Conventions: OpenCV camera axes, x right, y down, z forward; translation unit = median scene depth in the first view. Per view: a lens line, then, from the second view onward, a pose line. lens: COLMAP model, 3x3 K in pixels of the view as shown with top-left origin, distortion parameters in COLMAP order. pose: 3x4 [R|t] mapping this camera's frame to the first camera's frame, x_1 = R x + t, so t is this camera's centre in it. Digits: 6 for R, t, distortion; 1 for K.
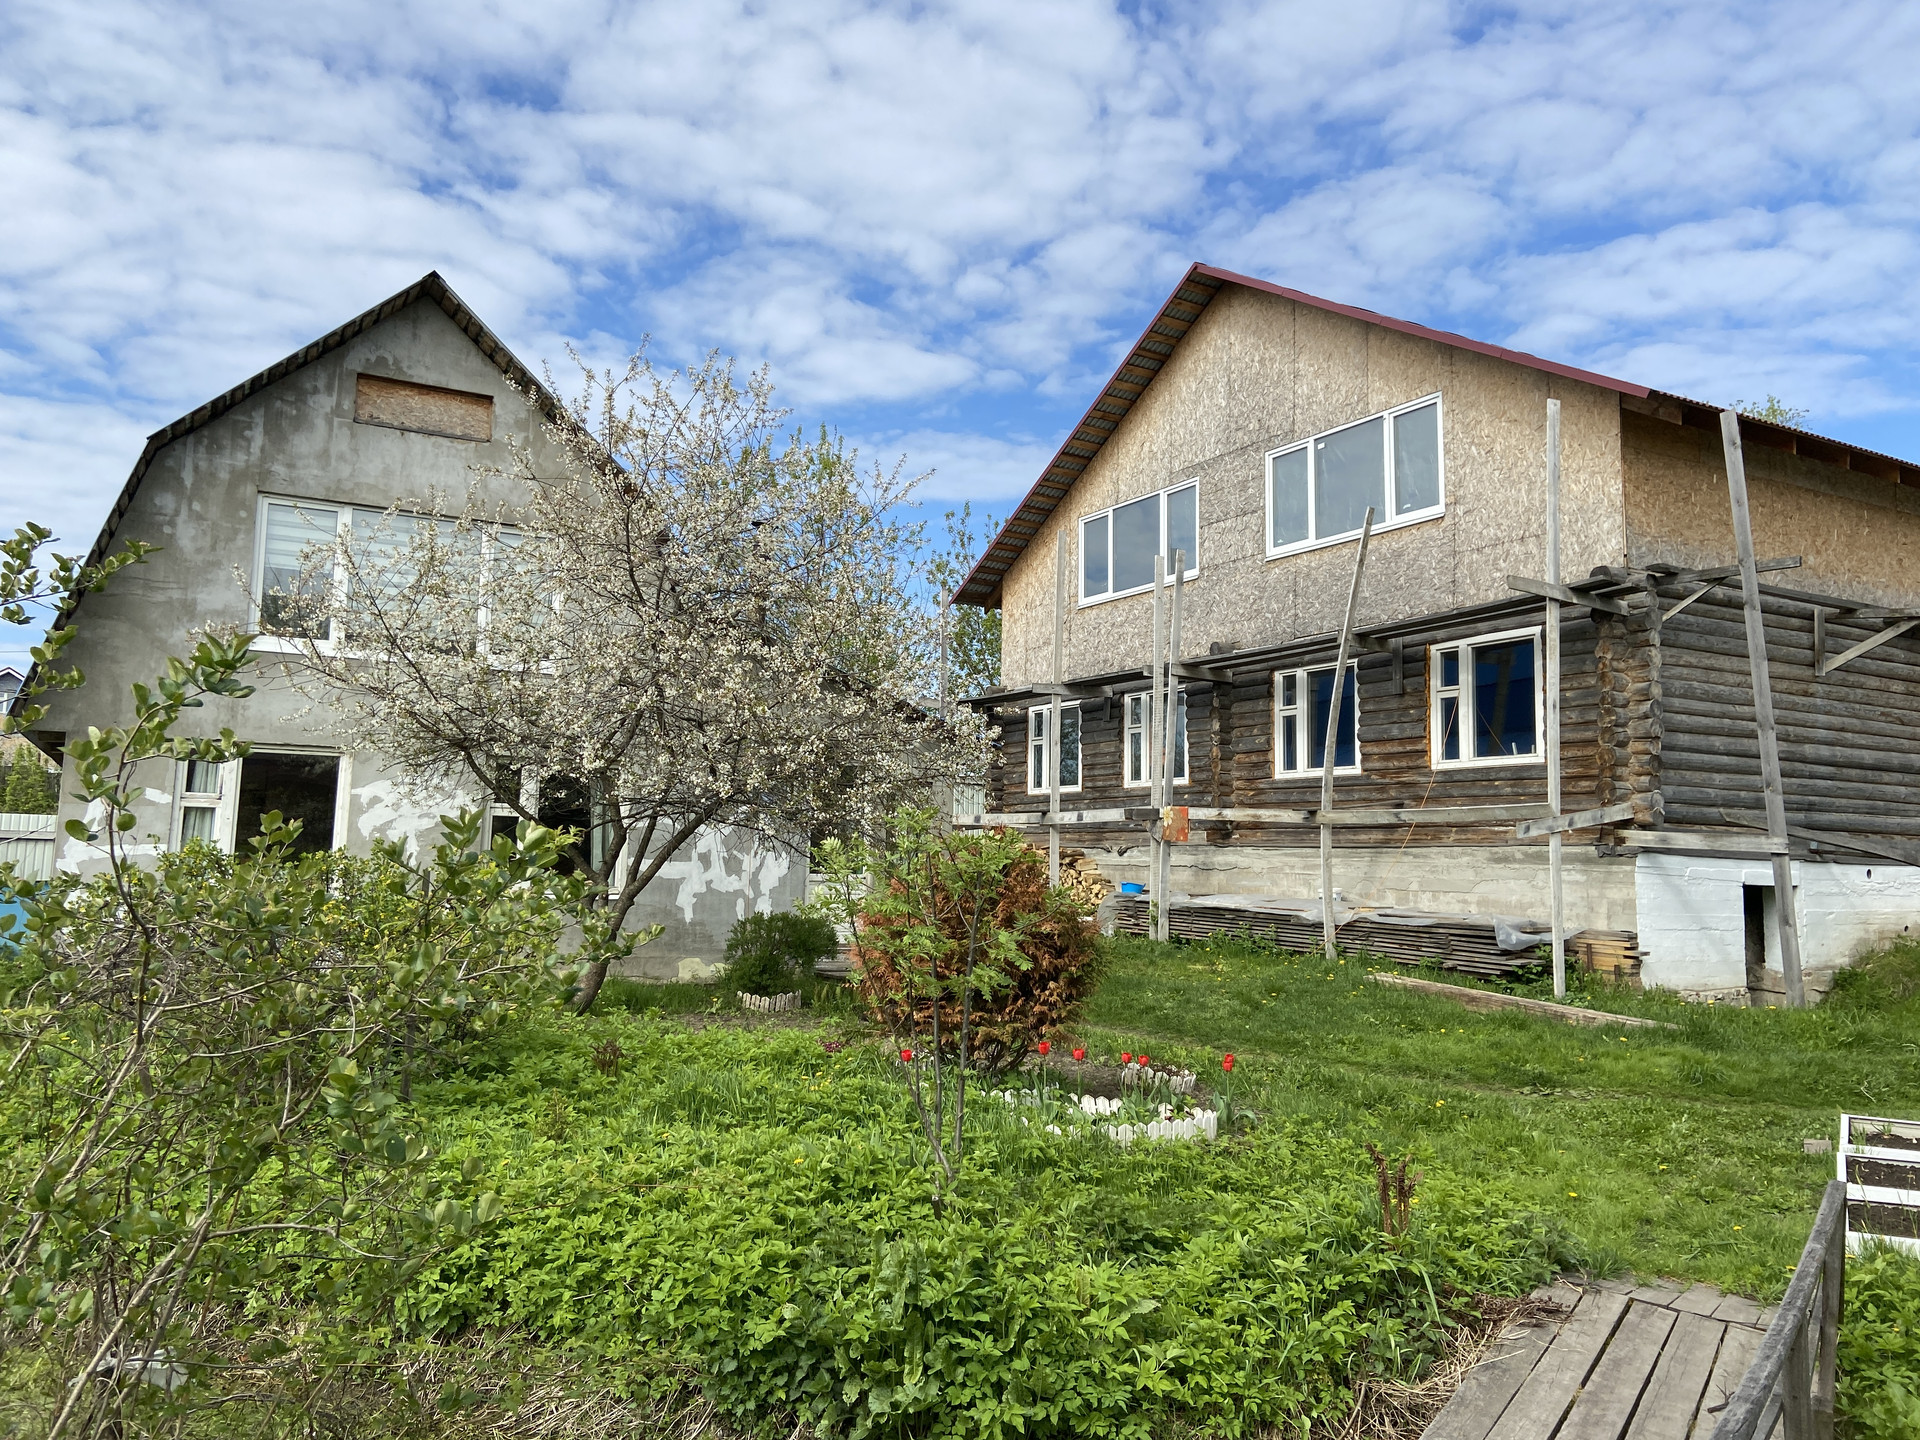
lens RADIAL K [[1427.1, 0, 945.1], [0, 1427.1, 718.1], [0, 0, 1]] dist [0.065706, -0.048942]
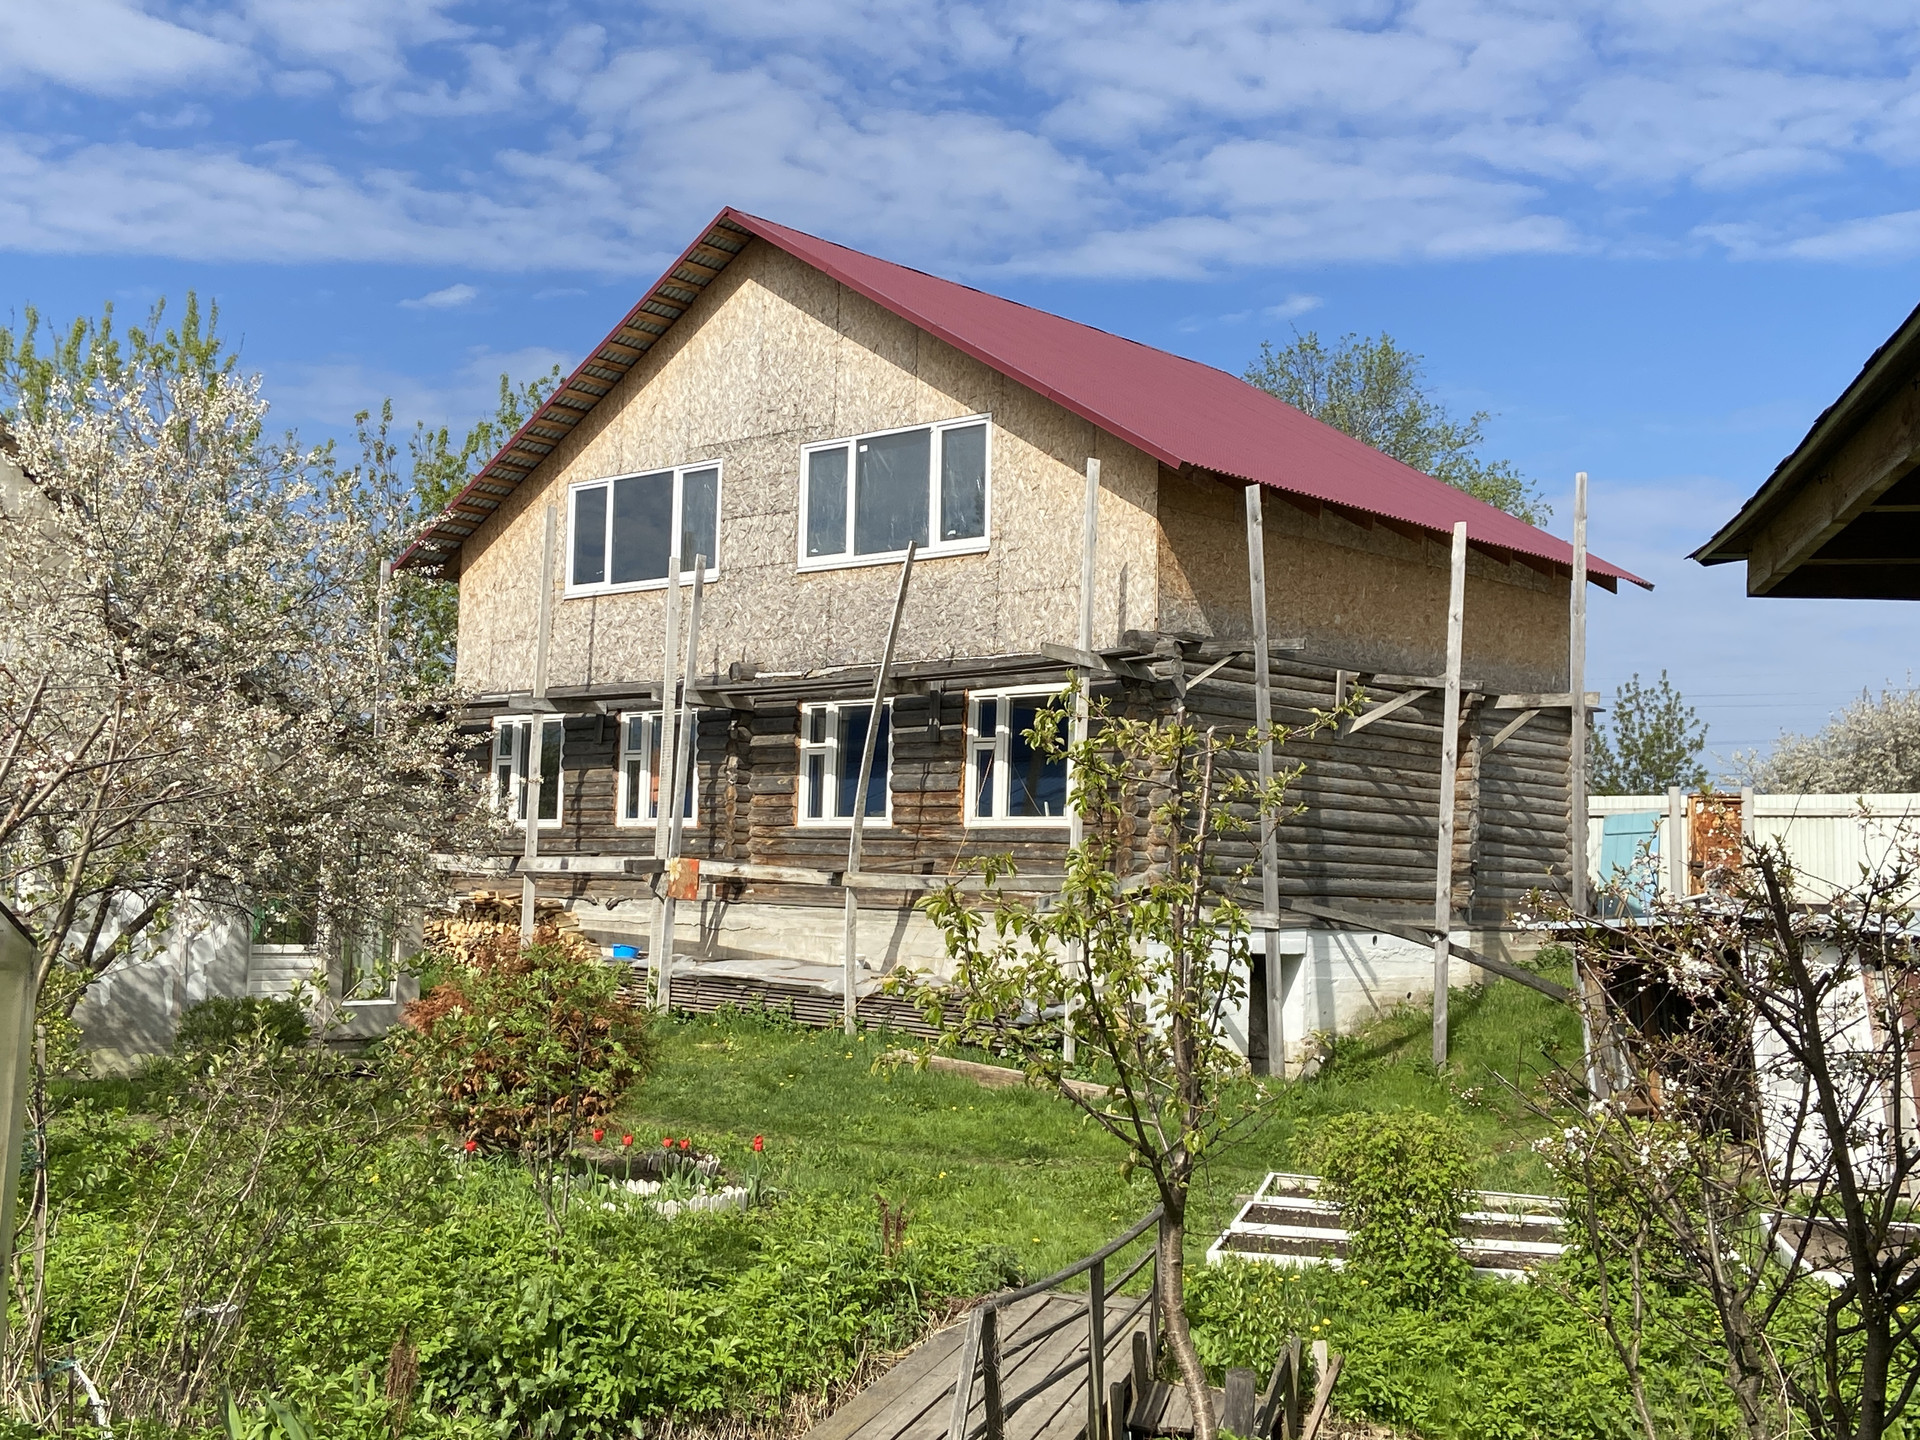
lens RADIAL K [[2211.1, 0, 965.8], [0, 2211.1, 681.5], [0, 0, 1]] dist [0.095391, 0.000000]
pose [[0.951067, 0.037292, 0.306727, -0.108381], [-0.042984, 0.999006, 0.011820, -0.080891], [-0.305981, -0.024426, 0.951724, -0.380602]]
